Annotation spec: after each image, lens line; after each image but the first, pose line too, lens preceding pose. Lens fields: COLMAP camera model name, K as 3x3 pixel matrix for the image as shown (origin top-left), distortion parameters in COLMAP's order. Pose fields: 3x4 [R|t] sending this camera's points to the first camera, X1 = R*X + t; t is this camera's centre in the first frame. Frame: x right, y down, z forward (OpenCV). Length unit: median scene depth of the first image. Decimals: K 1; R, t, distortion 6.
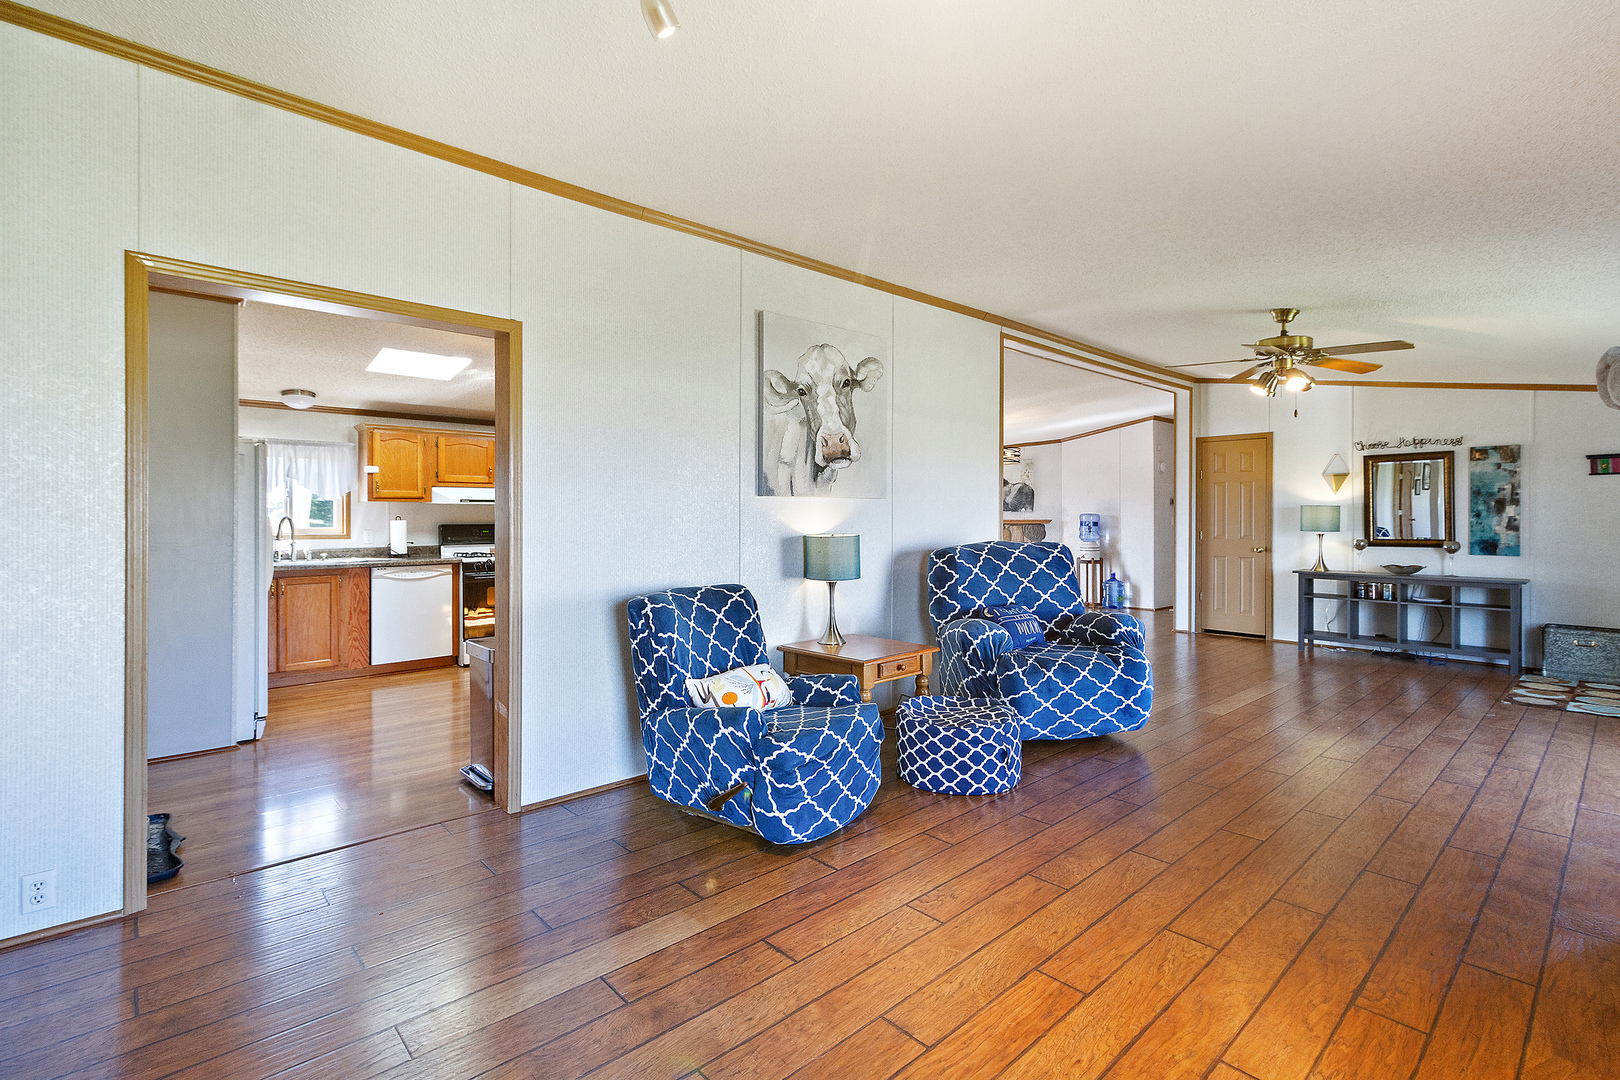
lens RADIAL K [[746.6, 0, 810.8], [0, 746.6, 524.1], [0, 0, 1]] dist [0.003982, -0.000033]
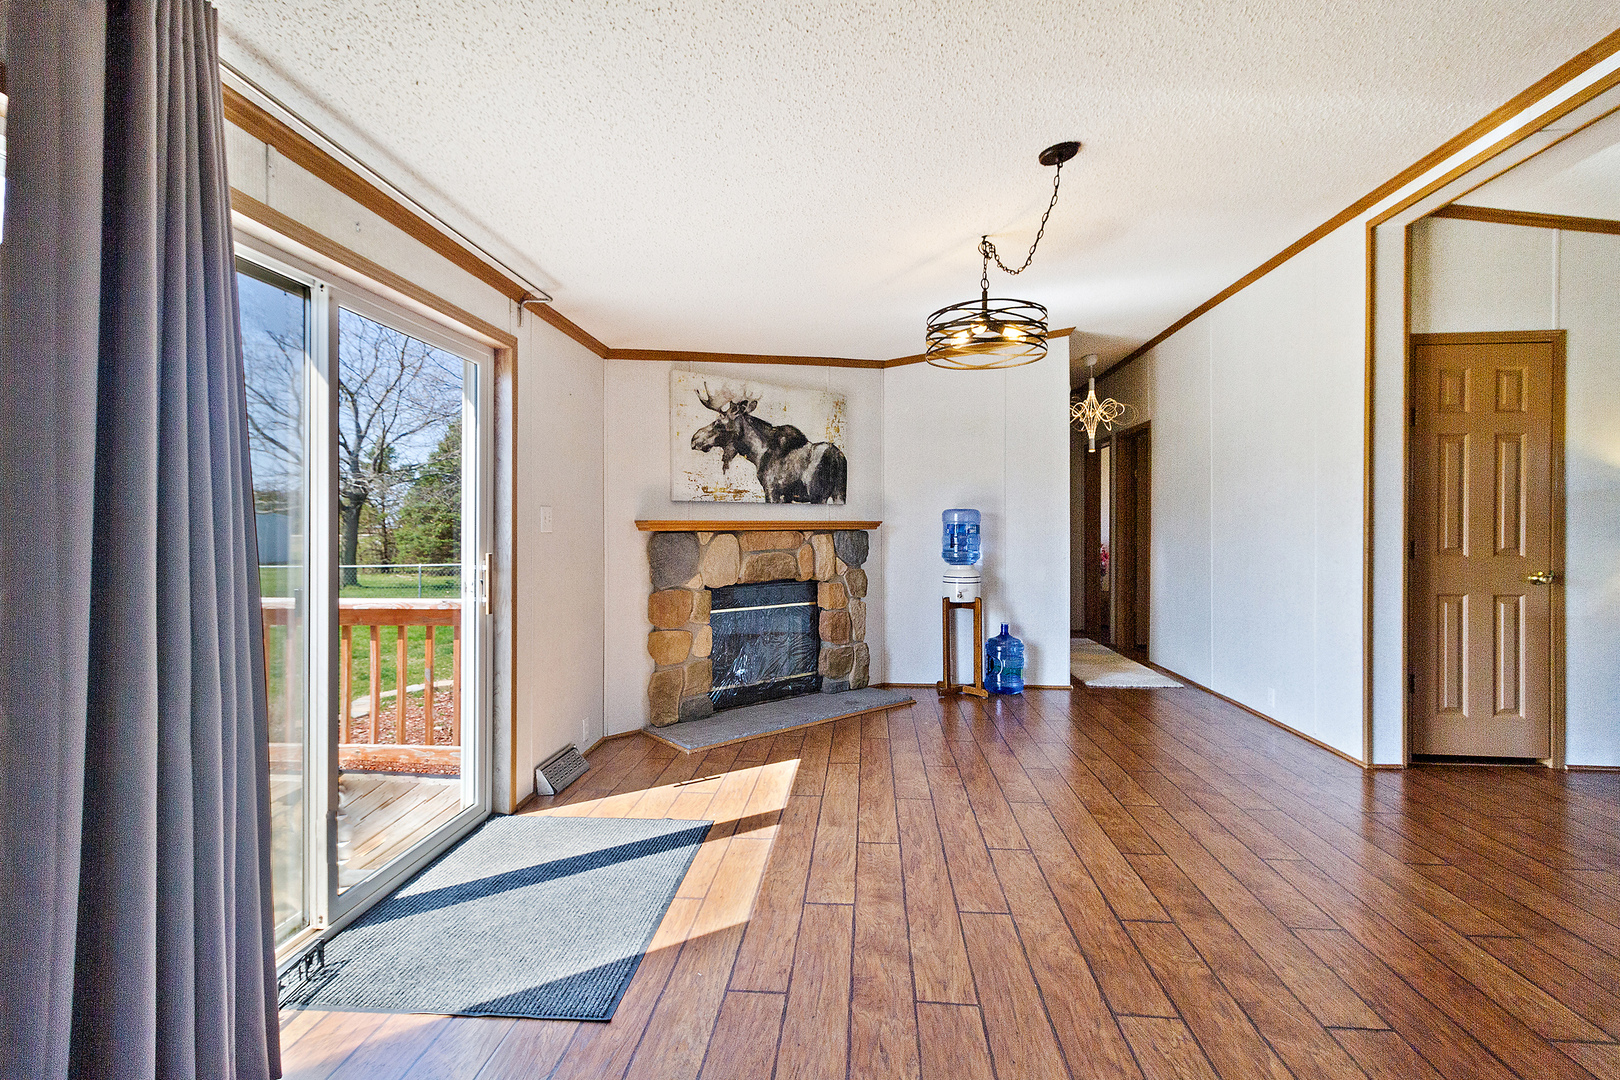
lens RADIAL K [[746.6, 0, 801.8], [0, 746.6, 528.3], [0, 0, 1]] dist [0.003982, -0.000033]
pose [[0.738039, -0.000637, 0.674758, -0.078829], [0.008324, 0.999932, -0.008161, 0.002916], [-0.674707, 0.011640, 0.737994, 1.217309]]
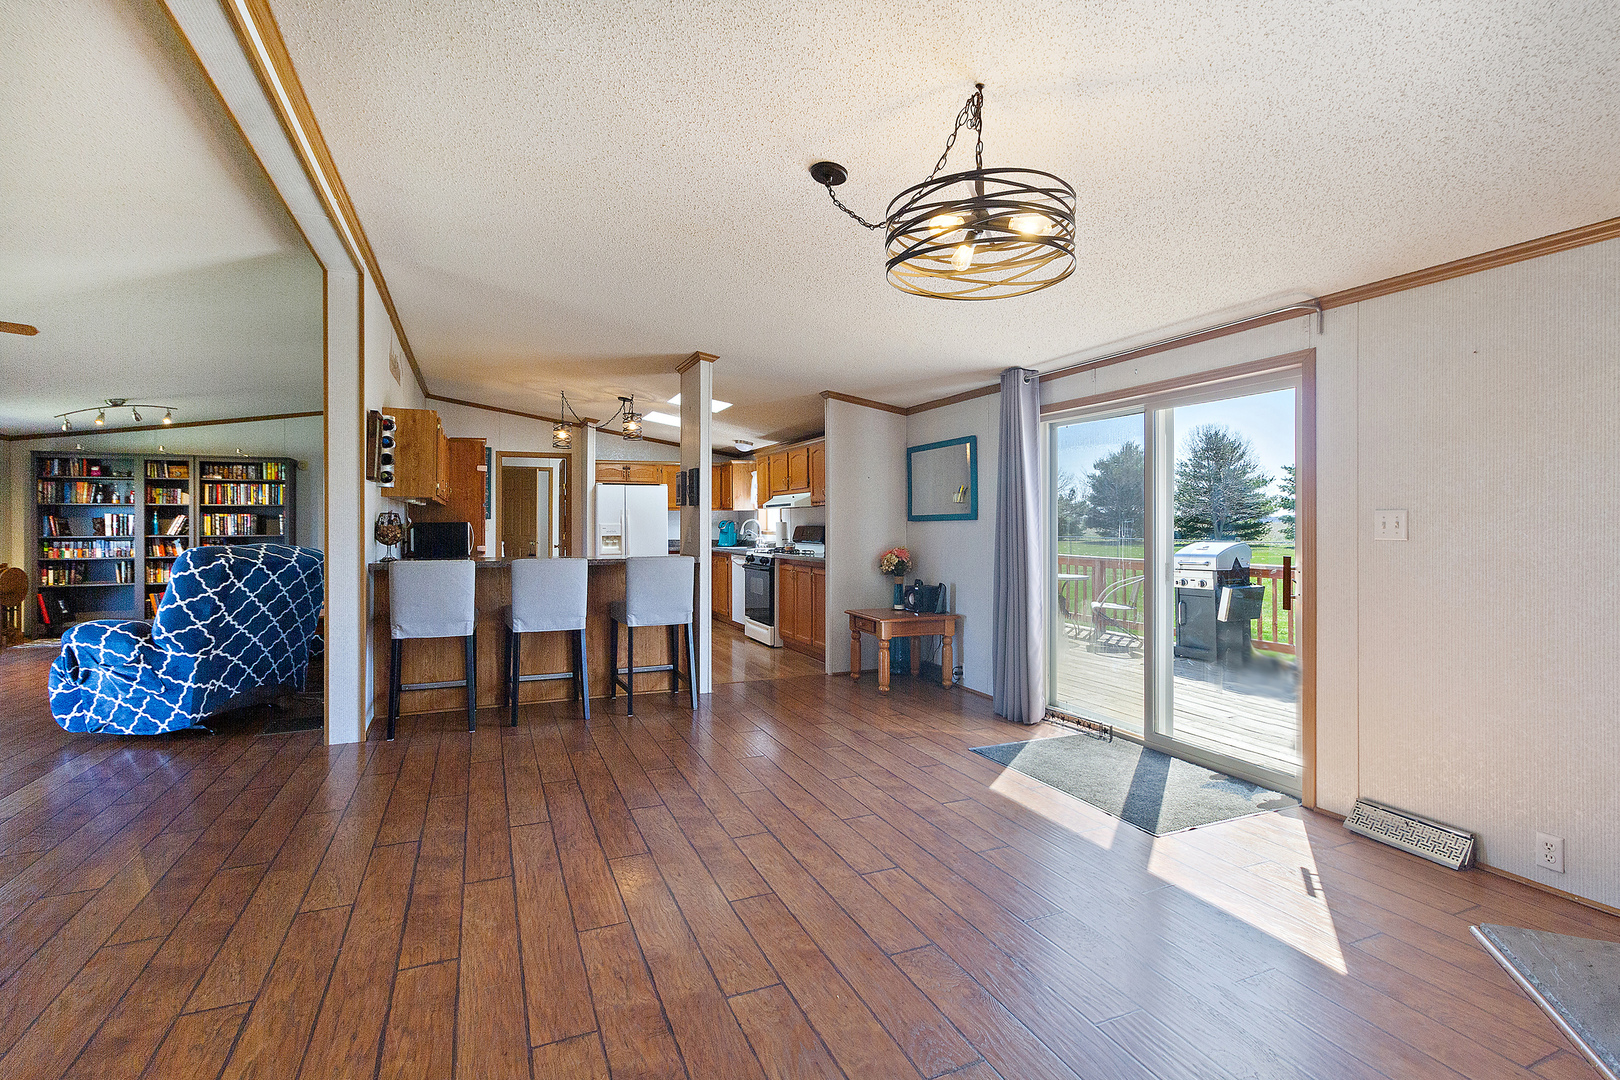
lens RADIAL K [[746.6, 0, 815.1], [0, 746.6, 526.0], [0, 0, 1]] dist [0.003982, -0.000033]
pose [[-0.315544, 0.006484, -0.948889, 0.694851], [-0.006025, 0.999943, 0.008837, -0.009551], [0.948892, 0.008506, -0.315487, 1.548186]]
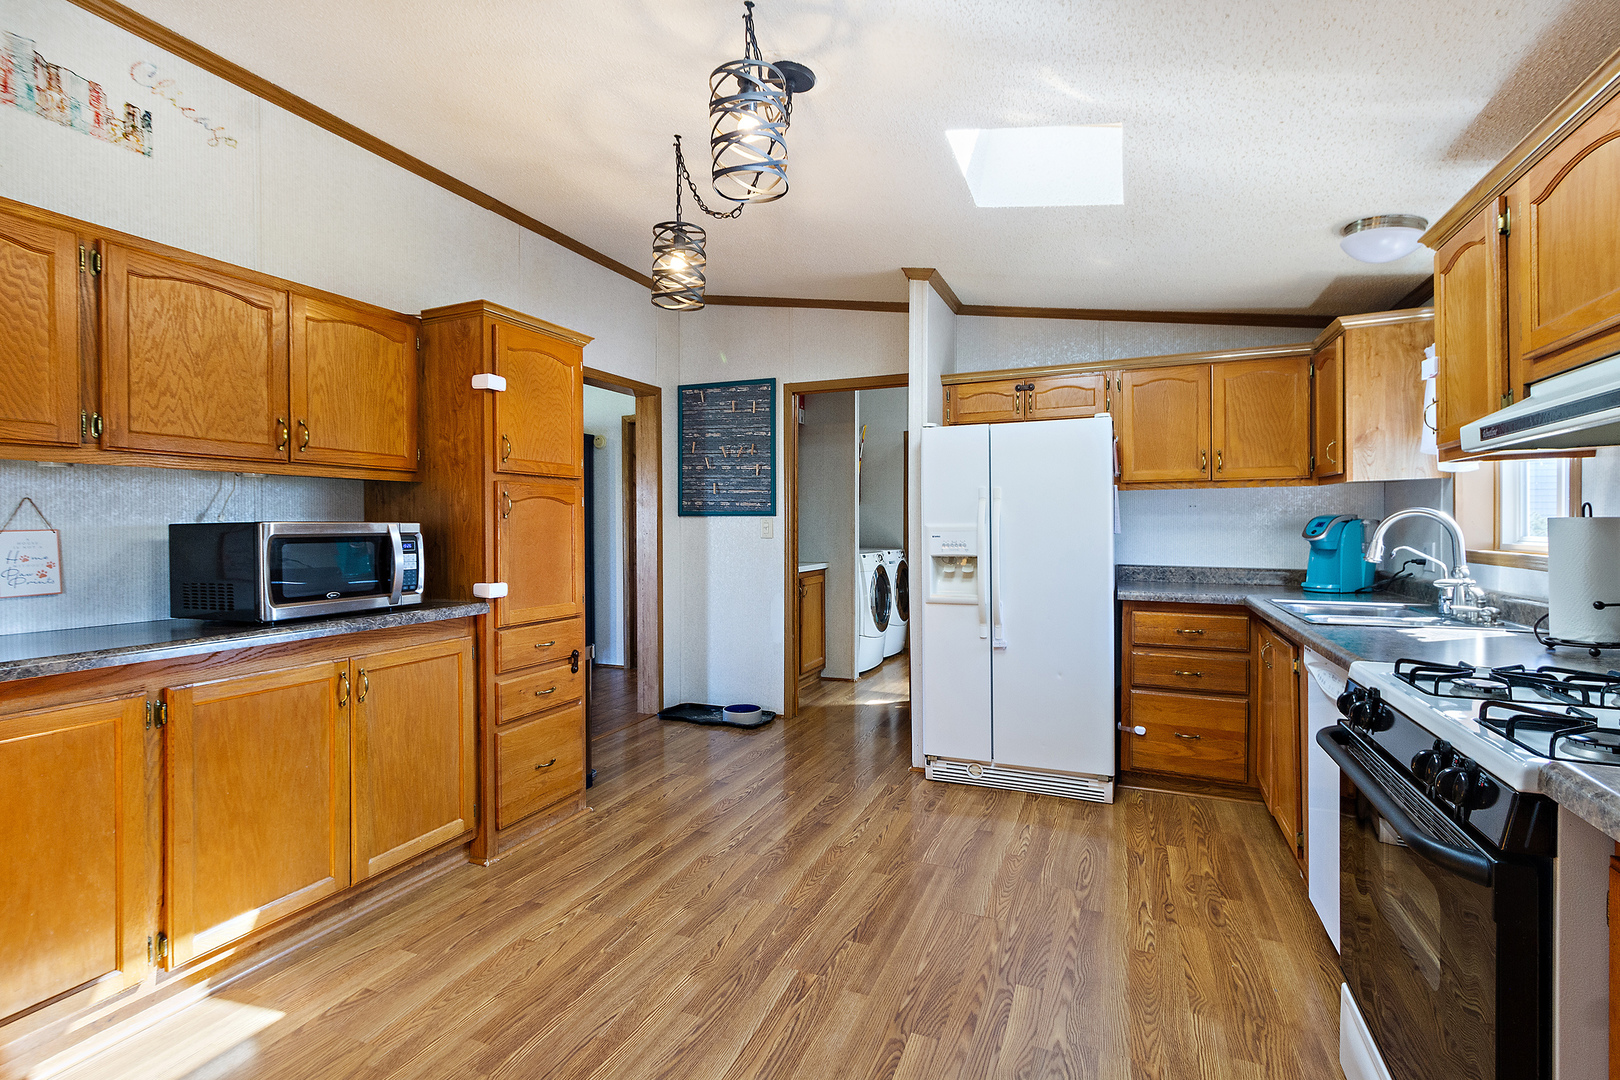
lens RADIAL K [[746.6, 0, 809.8], [0, 746.6, 524.9], [0, 0, 1]] dist [0.003982, -0.000033]
pose [[-0.907928, 0.005269, -0.419094, -0.184871], [-0.000229, 0.999915, 0.013067, -0.006148], [0.419127, 0.011960, -0.907849, 1.197629]]
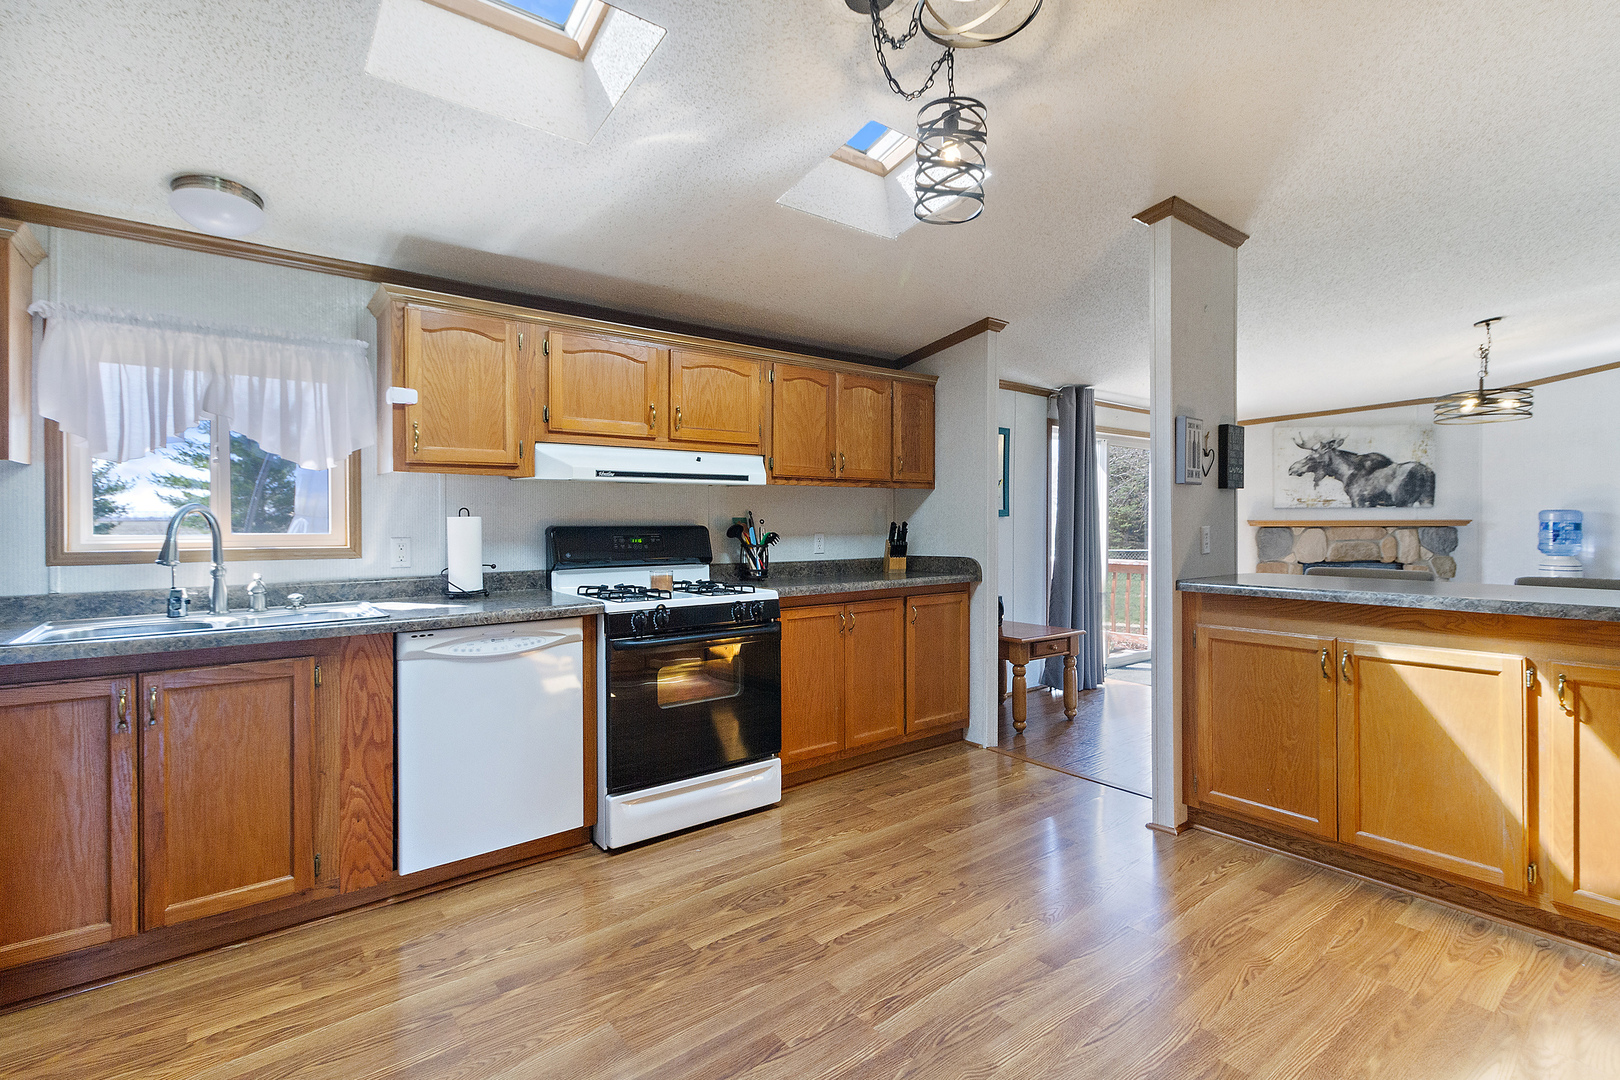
lens RADIAL K [[746.6, 0, 805.4], [0, 746.6, 530.6], [0, 0, 1]] dist [0.003982, -0.000033]
pose [[0.996478, 0.000858, -0.083851, -0.322868], [-0.000612, 0.999995, 0.002967, 0.001979], [0.083853, -0.002906, 0.996474, 0.593977]]
